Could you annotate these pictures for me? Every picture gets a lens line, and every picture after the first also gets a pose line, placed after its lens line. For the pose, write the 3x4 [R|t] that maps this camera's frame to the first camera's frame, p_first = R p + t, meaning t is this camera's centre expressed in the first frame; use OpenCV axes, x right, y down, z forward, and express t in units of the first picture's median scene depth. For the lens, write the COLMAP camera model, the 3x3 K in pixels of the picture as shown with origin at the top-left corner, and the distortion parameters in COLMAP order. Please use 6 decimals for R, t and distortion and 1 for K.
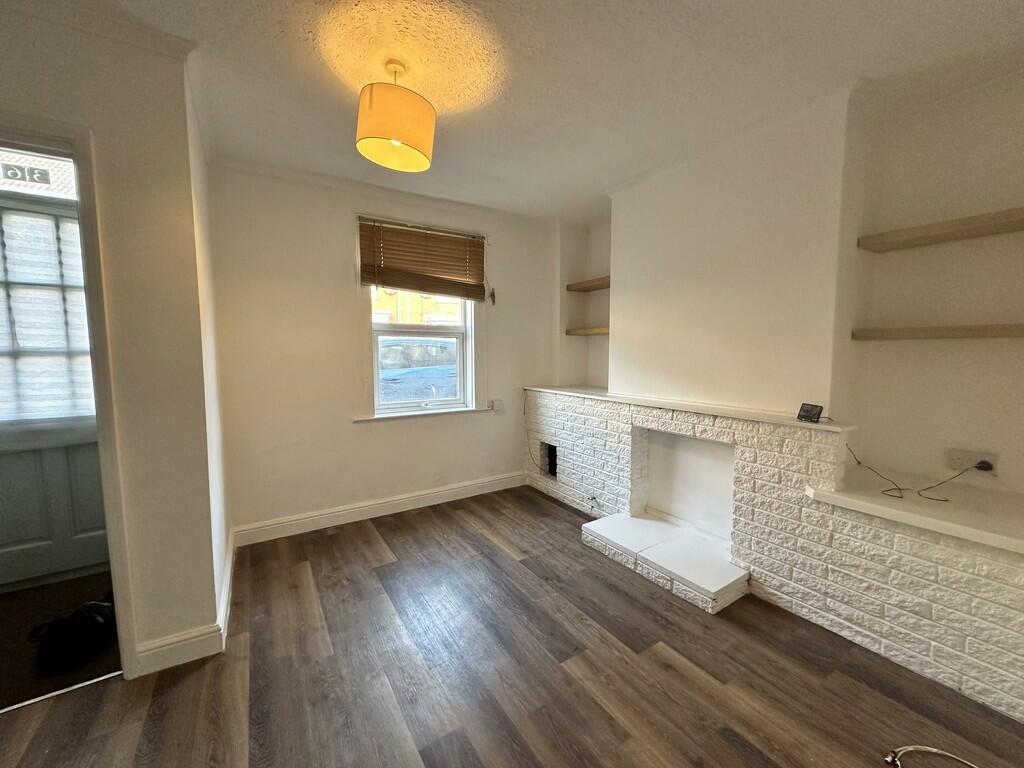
lens RADIAL K [[407.1, 0, 514.3], [0, 407.1, 381.0], [0, 0, 1]] dist [-0.006295, 0.001553]
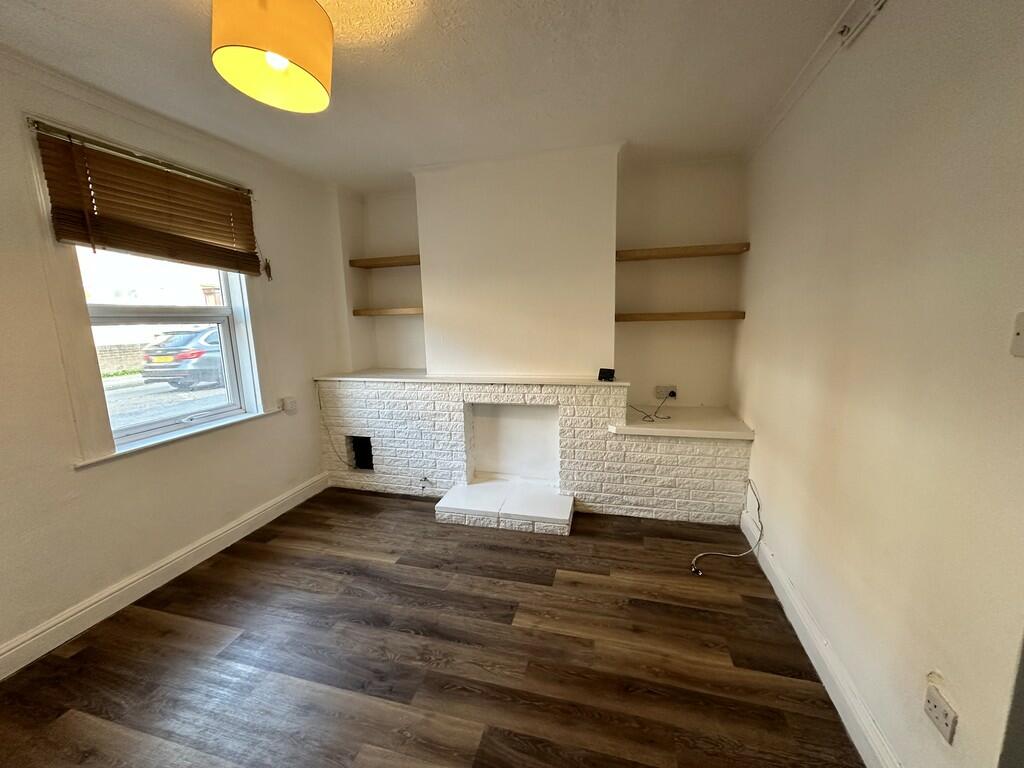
lens RADIAL K [[407.1, 0, 511.9], [0, 407.1, 381.9], [0, 0, 1]] dist [-0.006295, 0.001553]
pose [[0.737799, -0.125822, 0.663190, -0.327840], [0.074073, 0.991632, 0.105728, -0.050609], [-0.670944, -0.028881, 0.740945, 0.115752]]
